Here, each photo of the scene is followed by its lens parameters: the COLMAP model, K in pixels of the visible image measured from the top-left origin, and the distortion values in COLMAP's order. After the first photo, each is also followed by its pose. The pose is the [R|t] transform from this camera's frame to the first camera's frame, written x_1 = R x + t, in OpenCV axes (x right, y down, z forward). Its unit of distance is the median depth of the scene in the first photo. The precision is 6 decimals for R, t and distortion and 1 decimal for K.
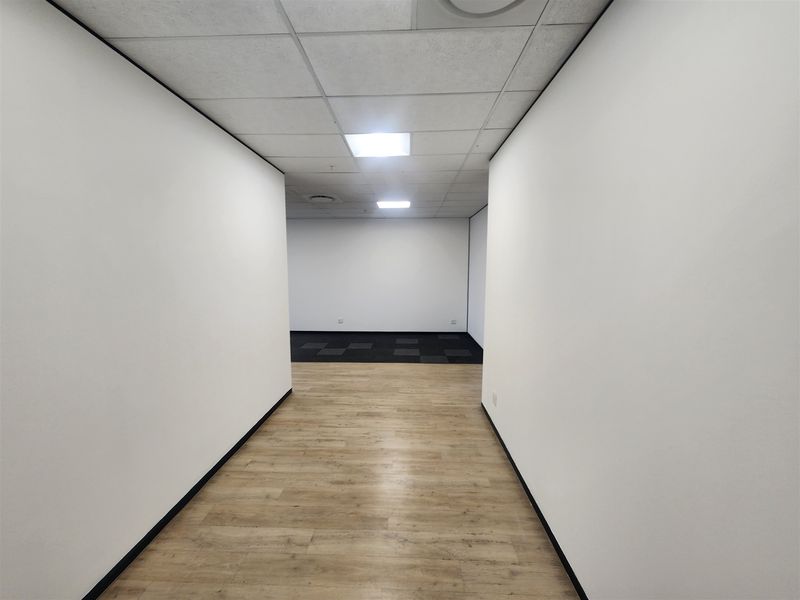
lens RADIAL K [[329.3, 0, 391.6], [0, 329.3, 299.9], [0, 0, 1]] dist [-0.001822, -0.000802]
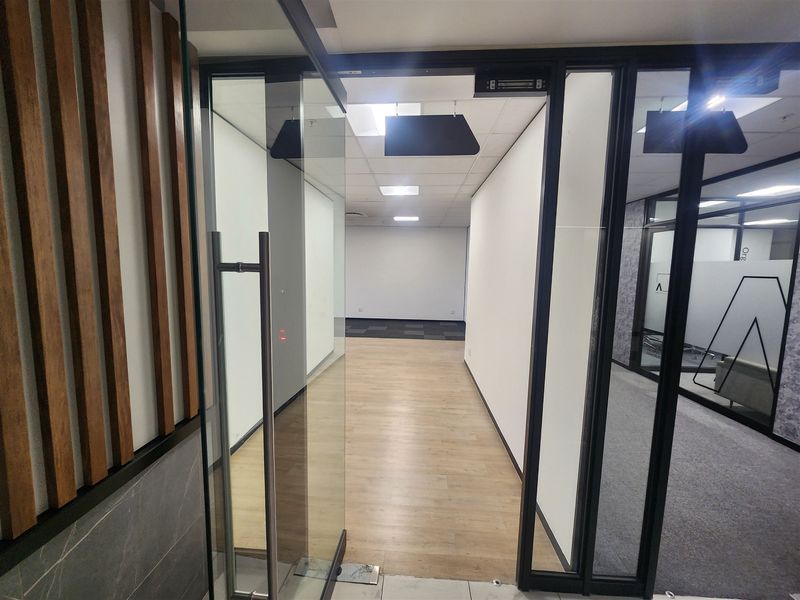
lens RADIAL K [[329.3, 0, 391.6], [0, 329.3, 299.9], [0, 0, 1]] dist [-0.001822, -0.000802]
pose [[0.999497, 0.020148, -0.024483, -0.030424], [-0.020129, 0.999797, 0.001013, 0.072202], [0.024498, -0.000520, 0.999700, -0.676234]]
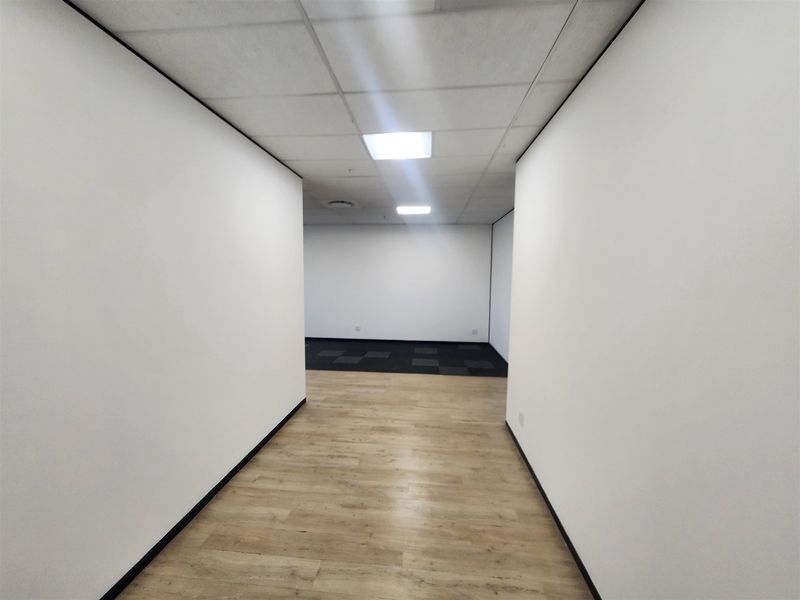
lens RADIAL K [[329.3, 0, 391.6], [0, 329.3, 299.9], [0, 0, 1]] dist [-0.001822, -0.000802]
pose [[0.998240, 0.013172, -0.057826, 0.001506], [-0.014414, 0.999673, -0.021108, -0.005044], [0.057529, 0.021904, 0.998103, 0.067059]]
